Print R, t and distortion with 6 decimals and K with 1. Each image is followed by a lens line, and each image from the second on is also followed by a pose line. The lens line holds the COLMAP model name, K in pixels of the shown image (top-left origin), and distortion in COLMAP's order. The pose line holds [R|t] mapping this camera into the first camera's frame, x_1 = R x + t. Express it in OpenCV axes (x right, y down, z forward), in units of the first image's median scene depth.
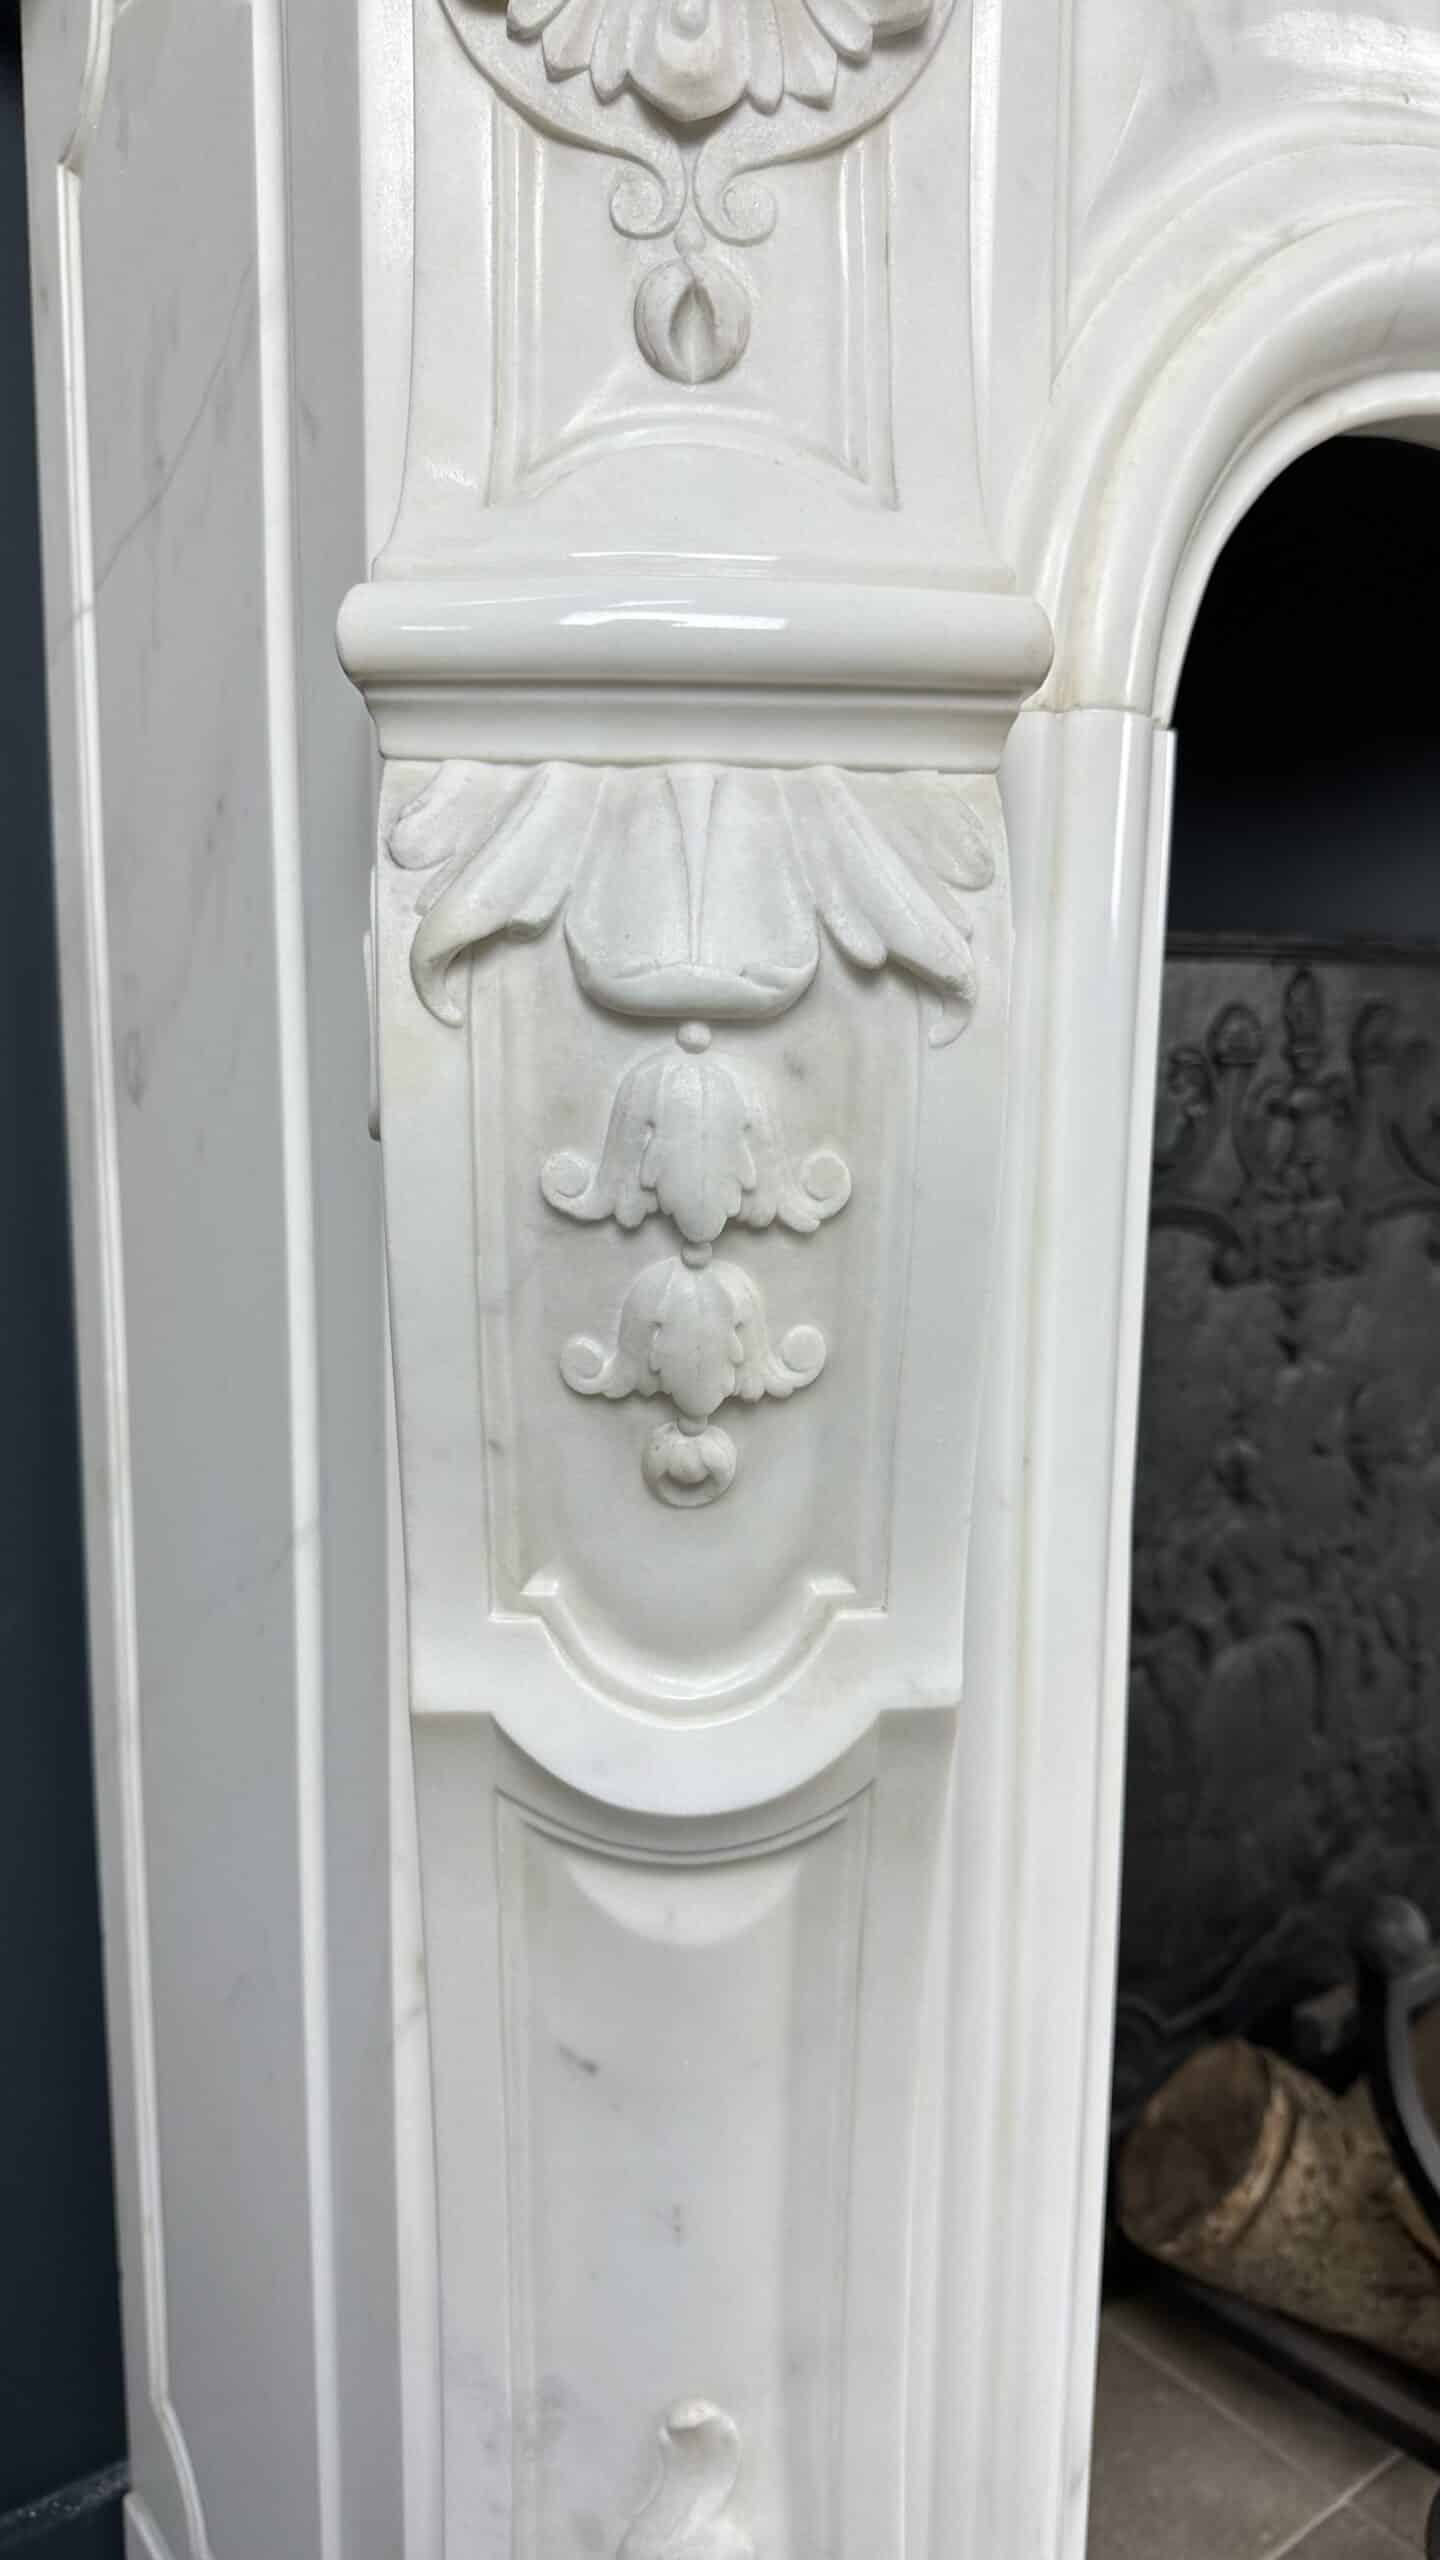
lens RADIAL K [[1869.7, 0, 710.6], [0, 1869.7, 1287.3], [0, 0, 1]] dist [0.051582, -0.092083]
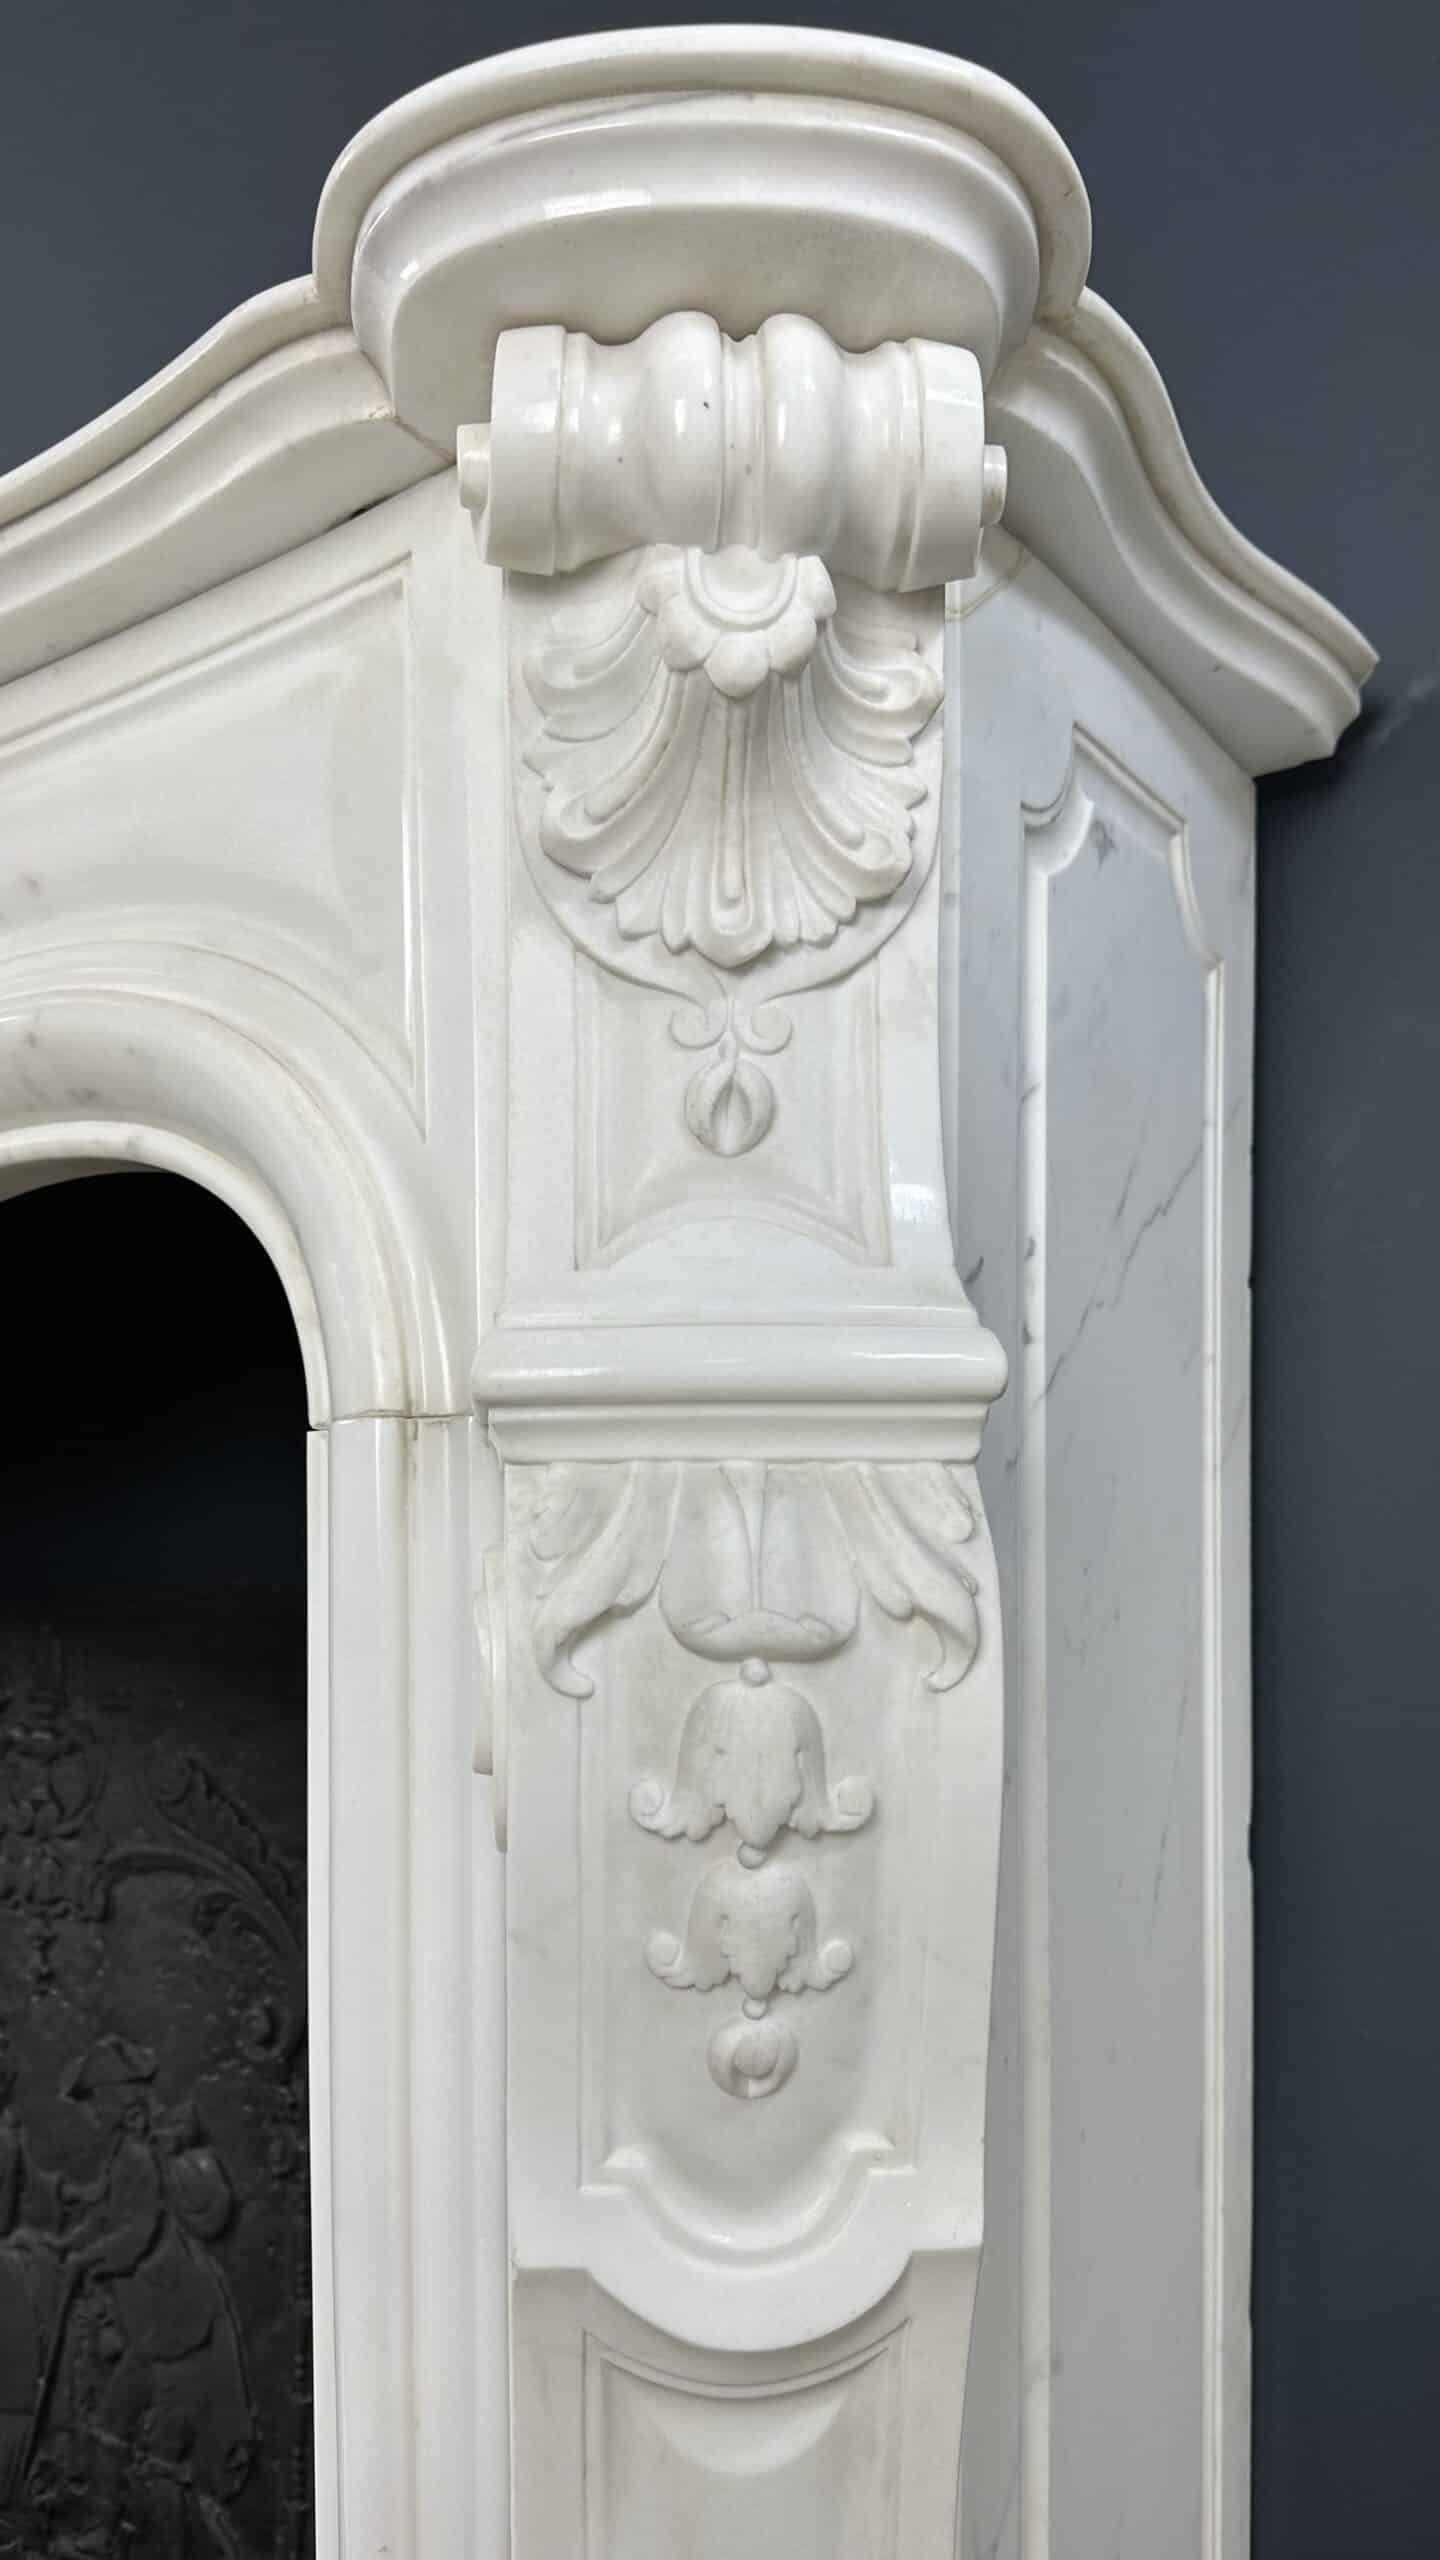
lens RADIAL K [[1921.0, 0, 657.3], [0, 1921.0, 1661.3], [0, 0, 1]] dist [0.025153, -0.013144]
pose [[0.296094, -0.006668, -0.955136, 4.097913], [-0.137812, 0.989214, -0.049628, -0.391570], [0.945165, 0.146324, 0.291982, 2.783256]]
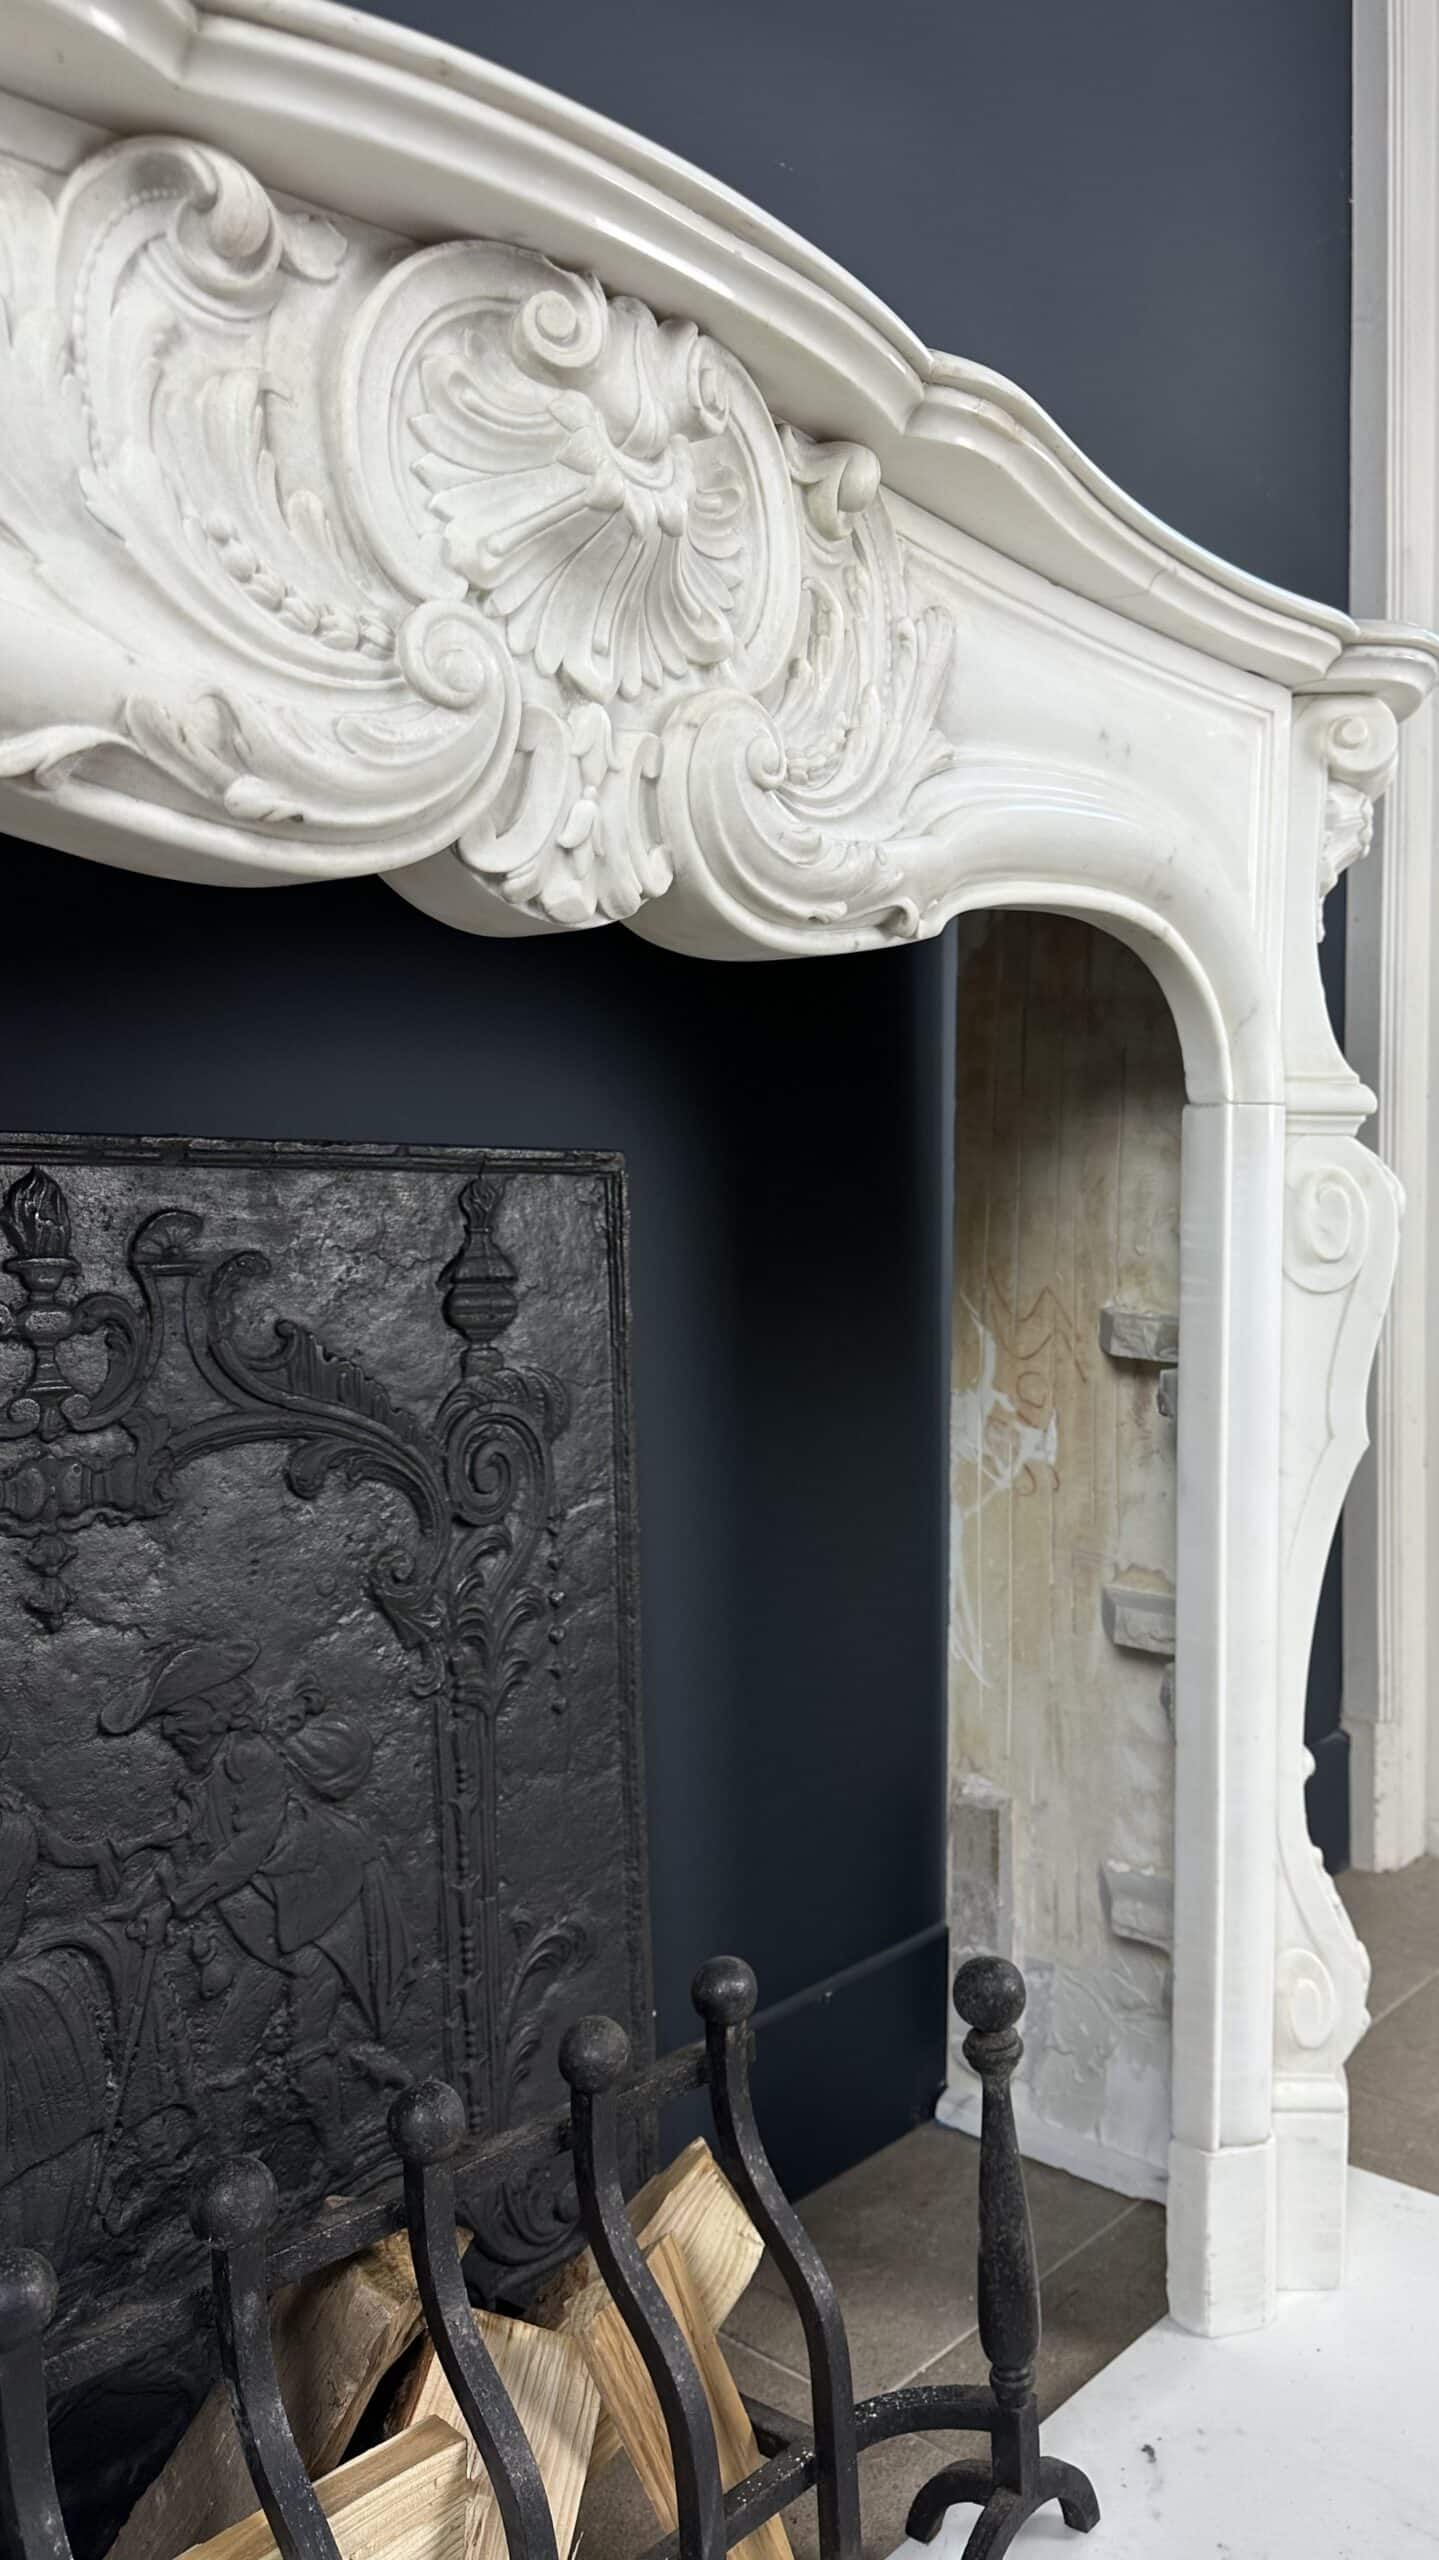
lens RADIAL K [[1867.1, 0, 866.6], [0, 1867.1, 1276.3], [0, 0, 1]] dist [0.126604, -0.237882]
pose [[0.973811, -0.015265, 0.226846, 1.349377], [0.040401, 0.993483, -0.106583, -0.035477], [-0.223740, 0.112957, 0.968081, 0.201628]]
